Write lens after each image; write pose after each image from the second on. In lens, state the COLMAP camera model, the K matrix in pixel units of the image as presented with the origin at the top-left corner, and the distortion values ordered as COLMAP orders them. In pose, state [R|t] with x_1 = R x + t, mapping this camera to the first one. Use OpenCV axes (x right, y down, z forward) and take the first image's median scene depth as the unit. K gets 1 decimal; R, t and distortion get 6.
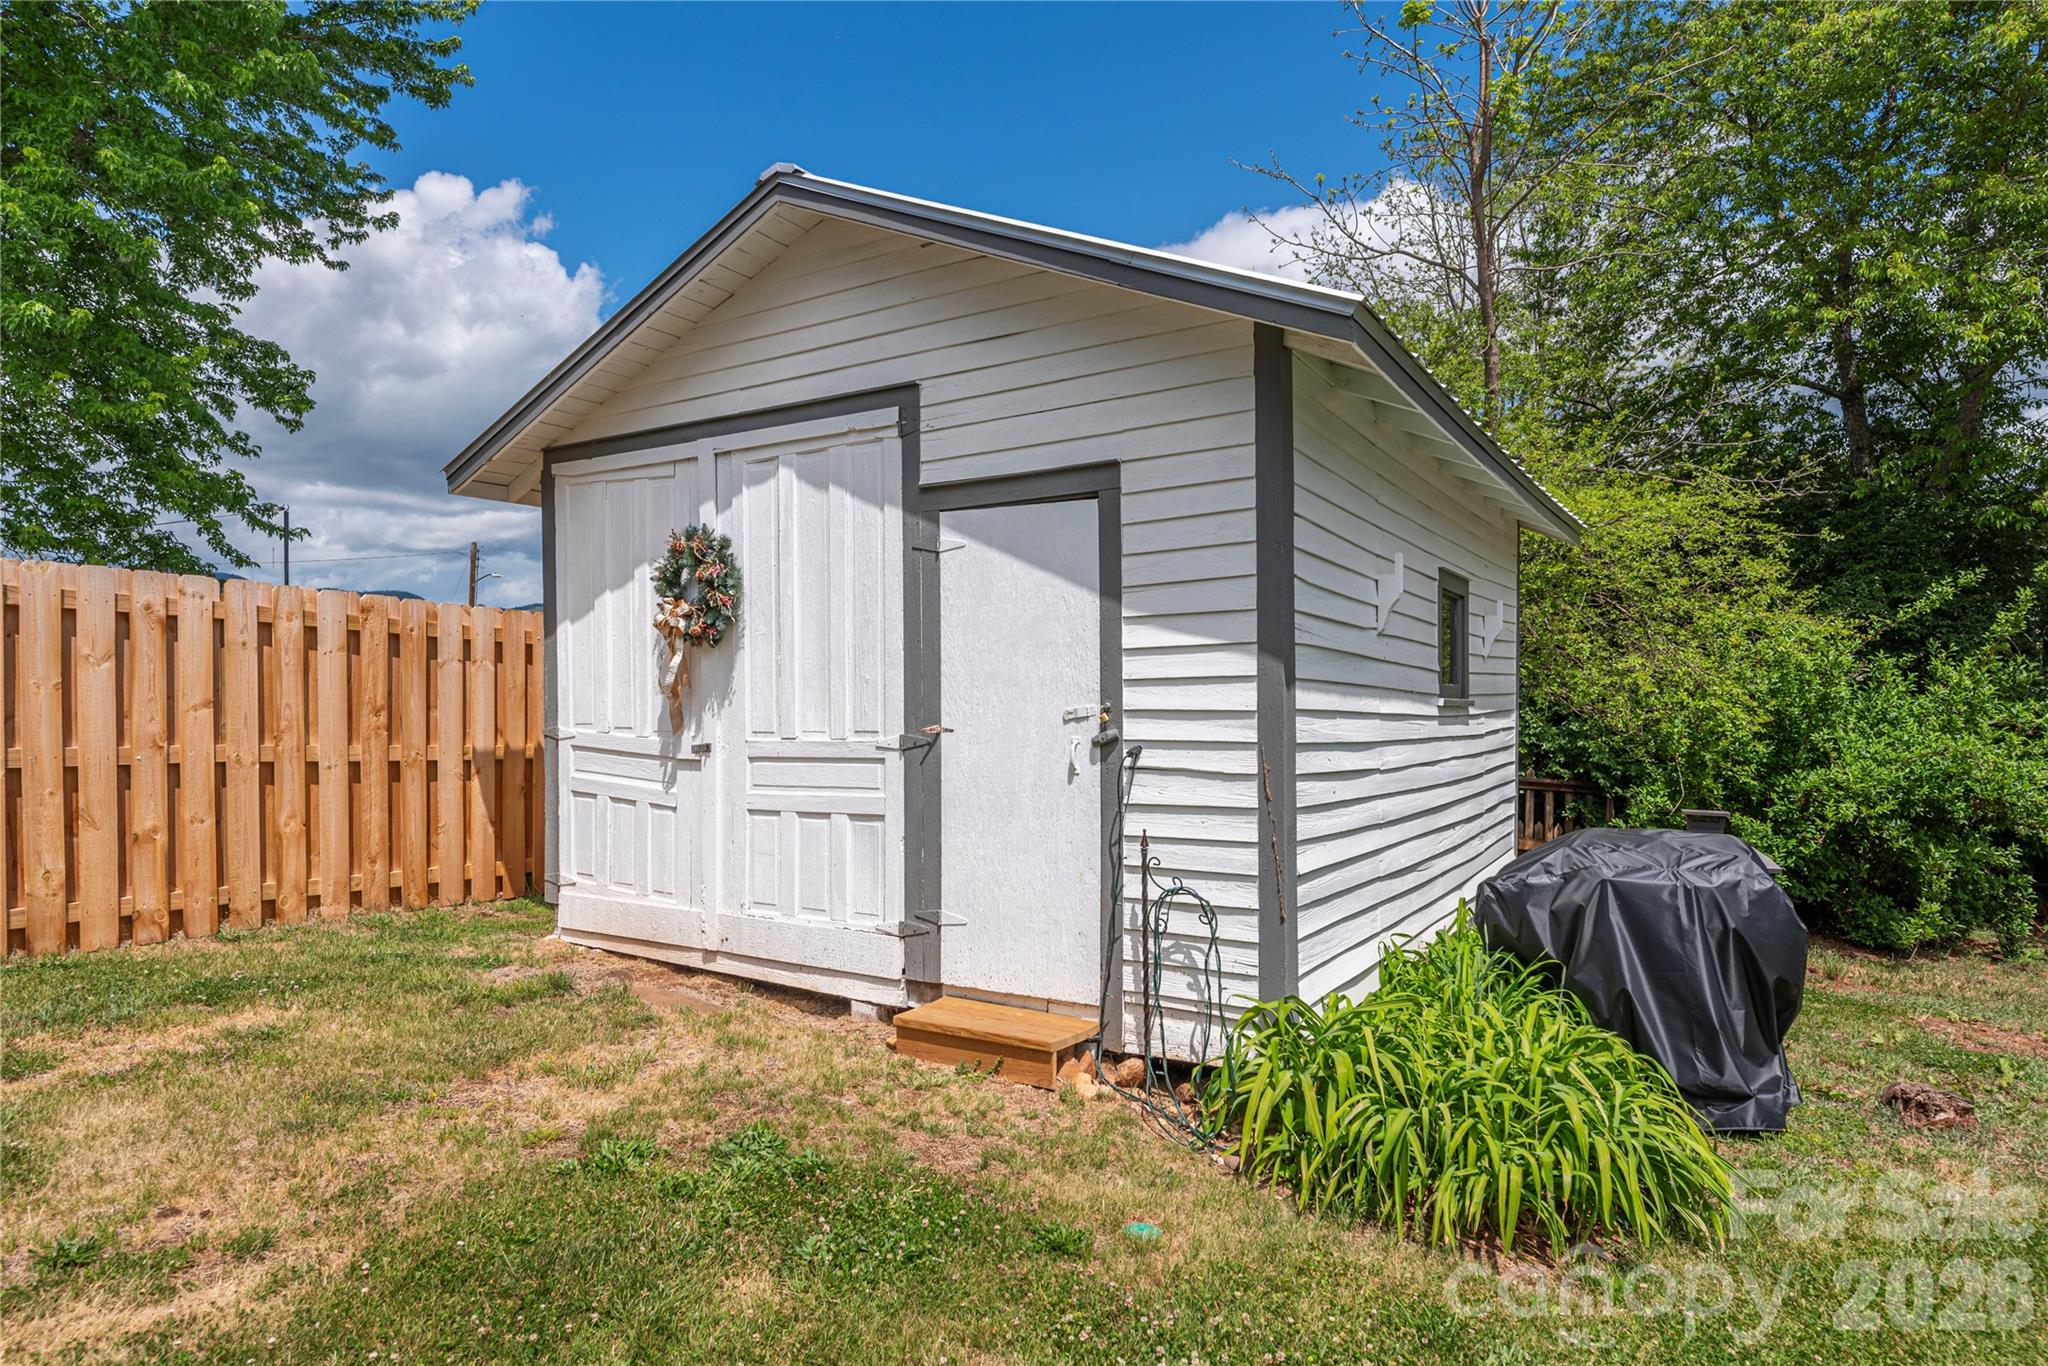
lens RADIAL K [[1186.2, 0, 1026.5], [0, 1186.2, 727.3], [0, 0, 1]] dist [-0.002115, -0.000767]
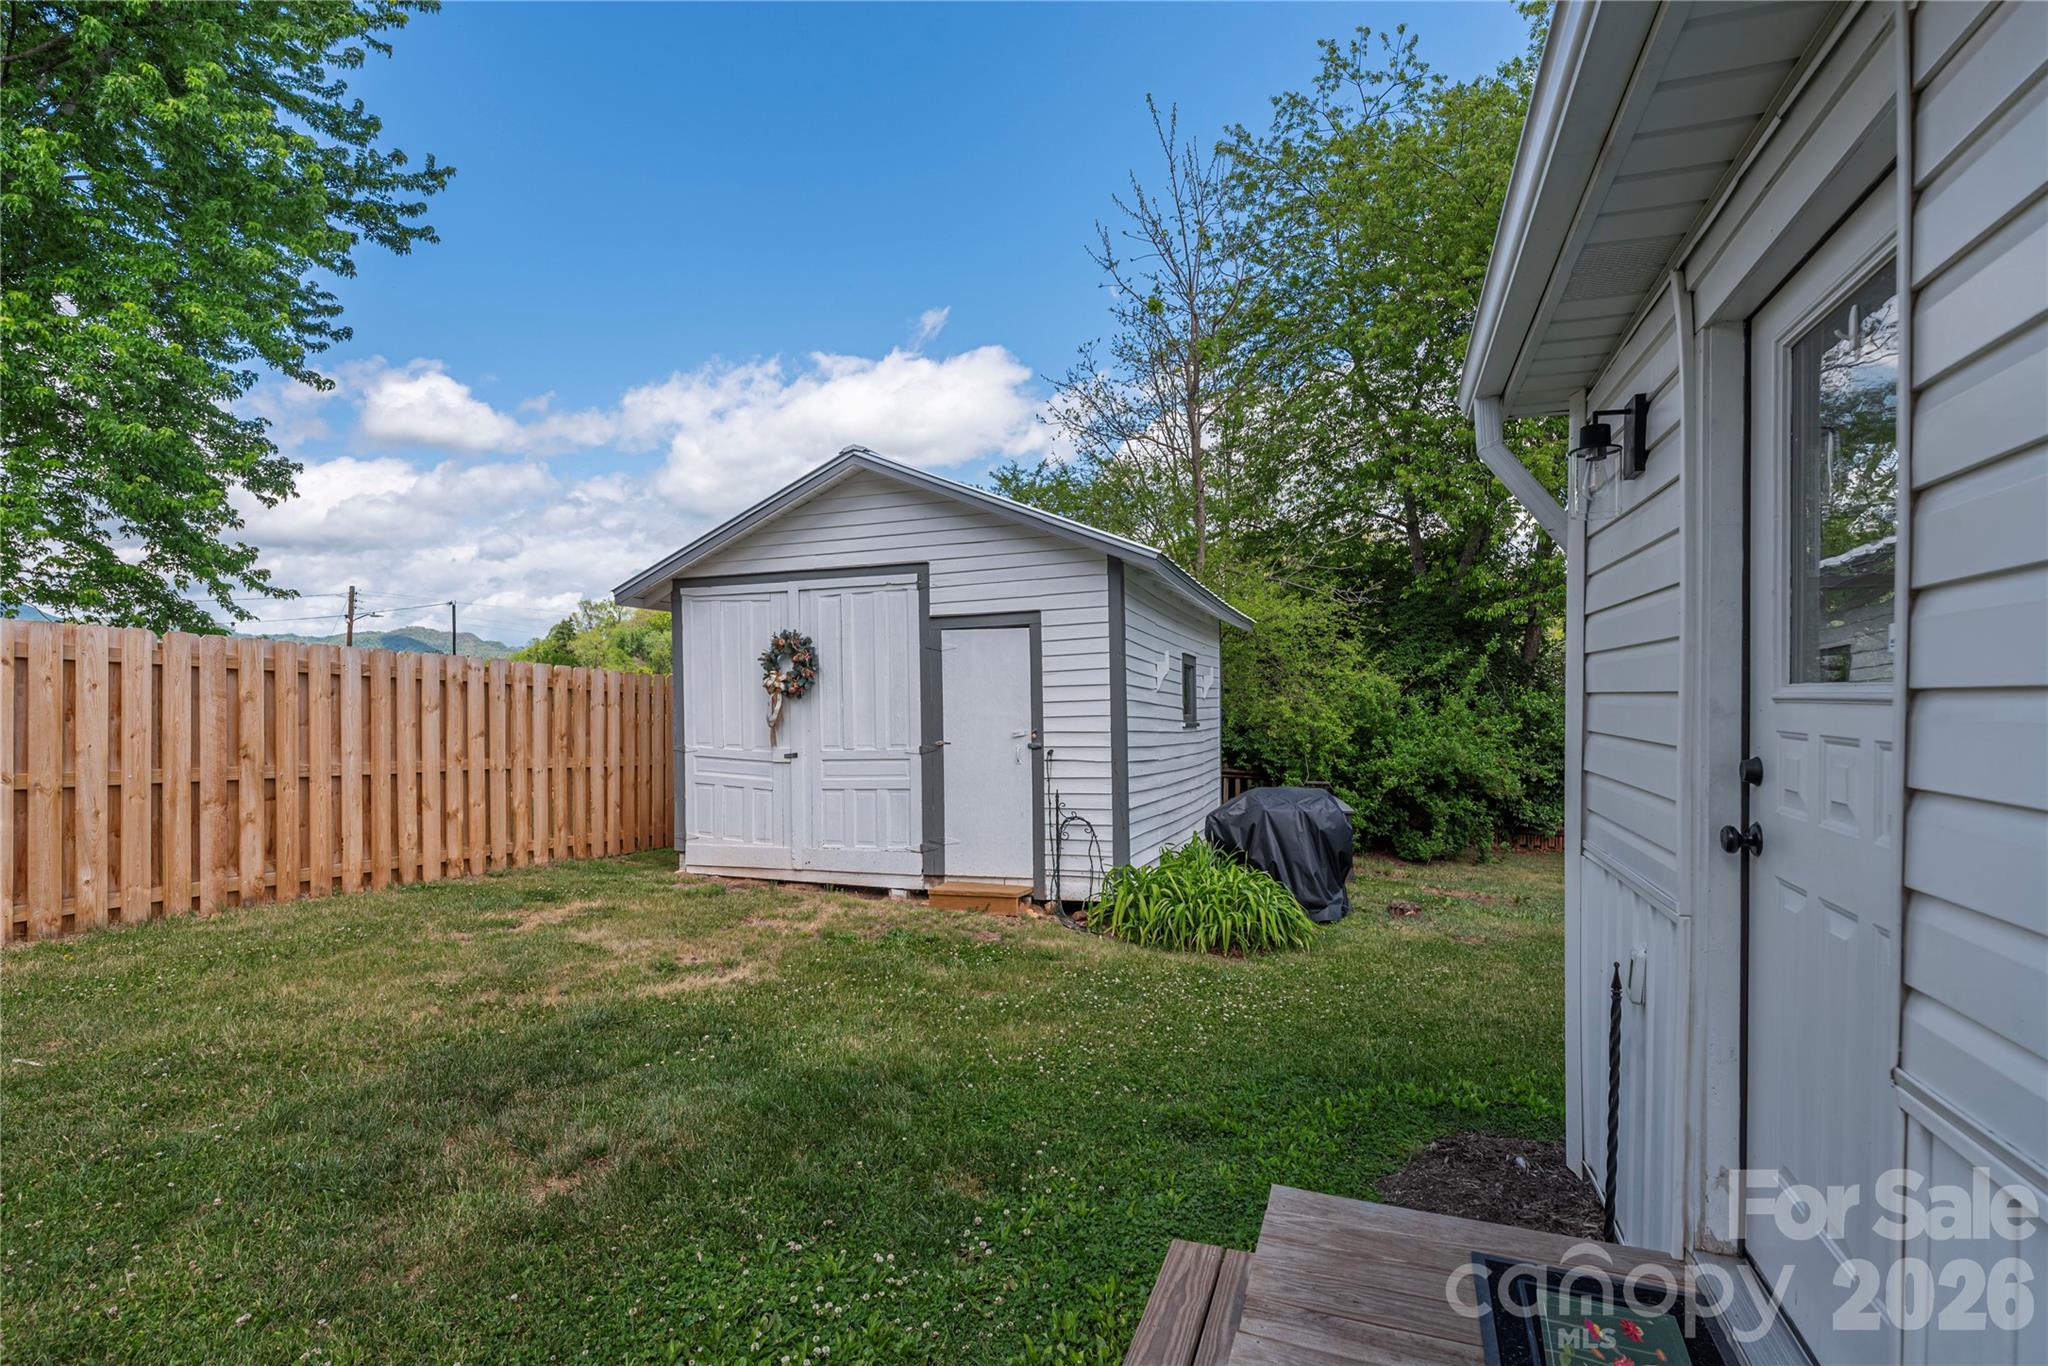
lens RADIAL K [[1083.7, 0, 1018.3], [0, 1083.7, 741.4], [0, 0, 1]] dist [-0.001856, -0.000521]
pose [[0.976411, -0.014426, 0.215437, -0.297737], [0.014235, 0.999896, 0.002436, -0.002563], [-0.215450, 0.000688, 0.976515, -0.664946]]
